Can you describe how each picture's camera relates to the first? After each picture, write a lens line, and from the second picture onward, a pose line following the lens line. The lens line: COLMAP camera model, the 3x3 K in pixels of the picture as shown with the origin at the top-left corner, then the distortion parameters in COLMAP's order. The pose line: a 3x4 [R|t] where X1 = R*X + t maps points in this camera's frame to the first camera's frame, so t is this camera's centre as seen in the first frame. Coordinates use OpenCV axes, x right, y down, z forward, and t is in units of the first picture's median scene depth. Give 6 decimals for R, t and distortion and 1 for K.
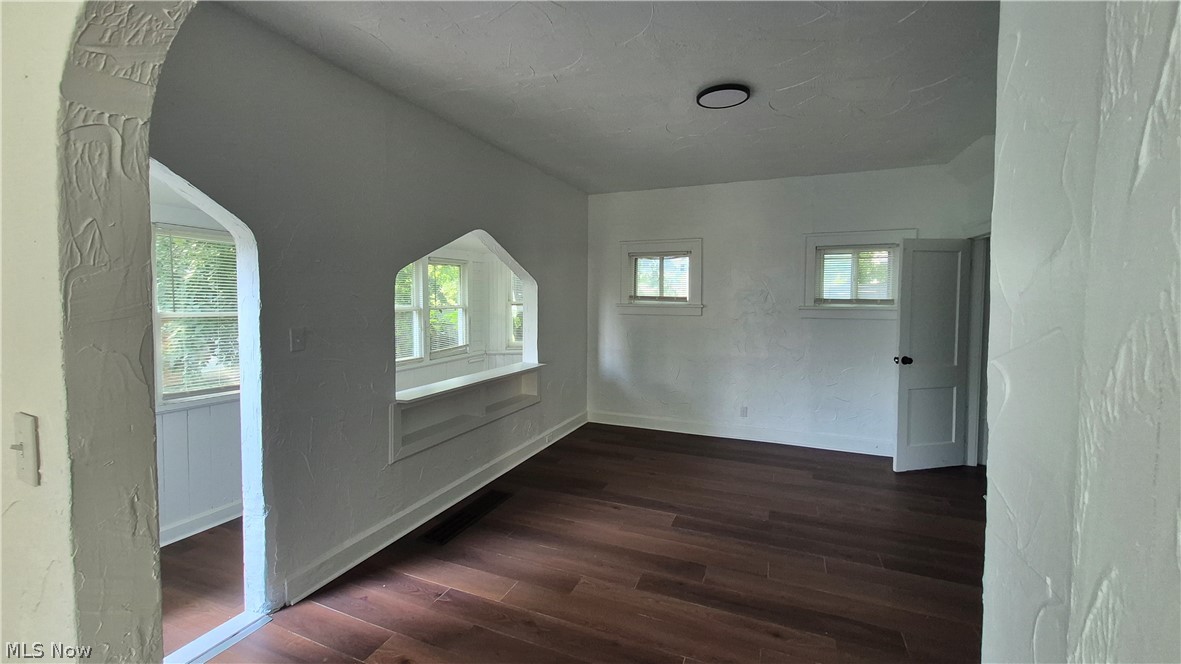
lens RADIAL K [[463.6, 0, 595.3], [0, 463.6, 331.6], [0, 0, 1]] dist [-0.014996, -0.000248]
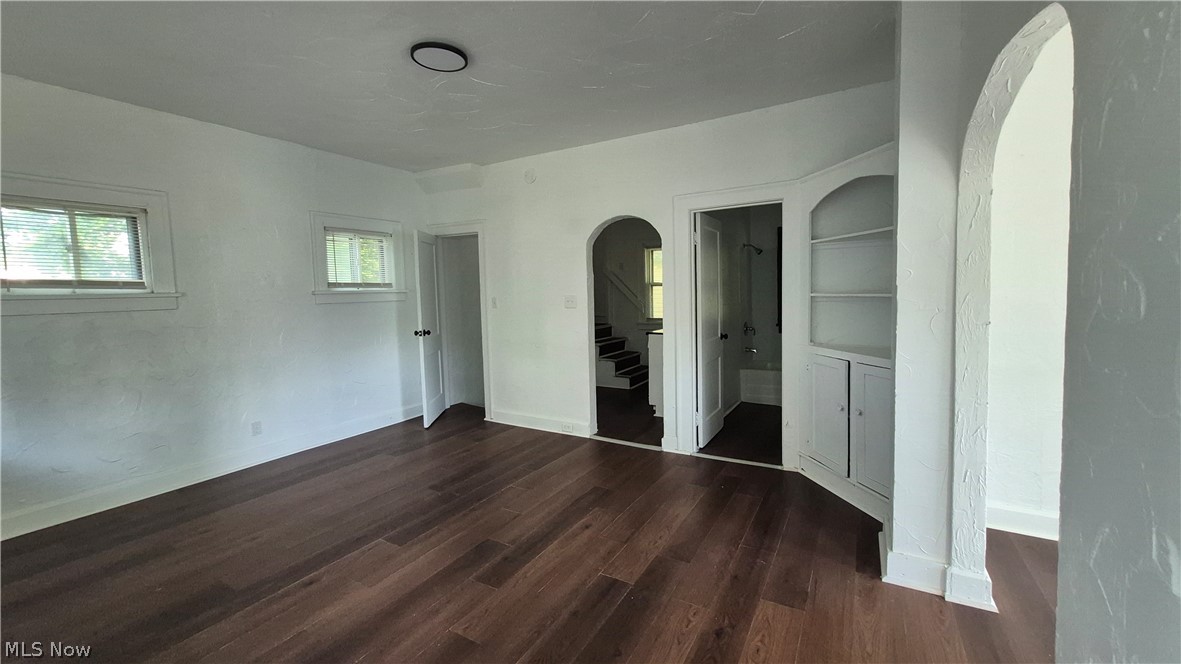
lens RADIAL K [[463.6, 0, 595.9], [0, 463.6, 327.4], [0, 0, 1]] dist [-0.014996, -0.000248]
pose [[0.126903, -0.083127, 0.988426, -0.471743], [0.102030, 0.992290, 0.070353, 0.009799], [-0.986654, 0.091921, 0.134406, 0.423130]]
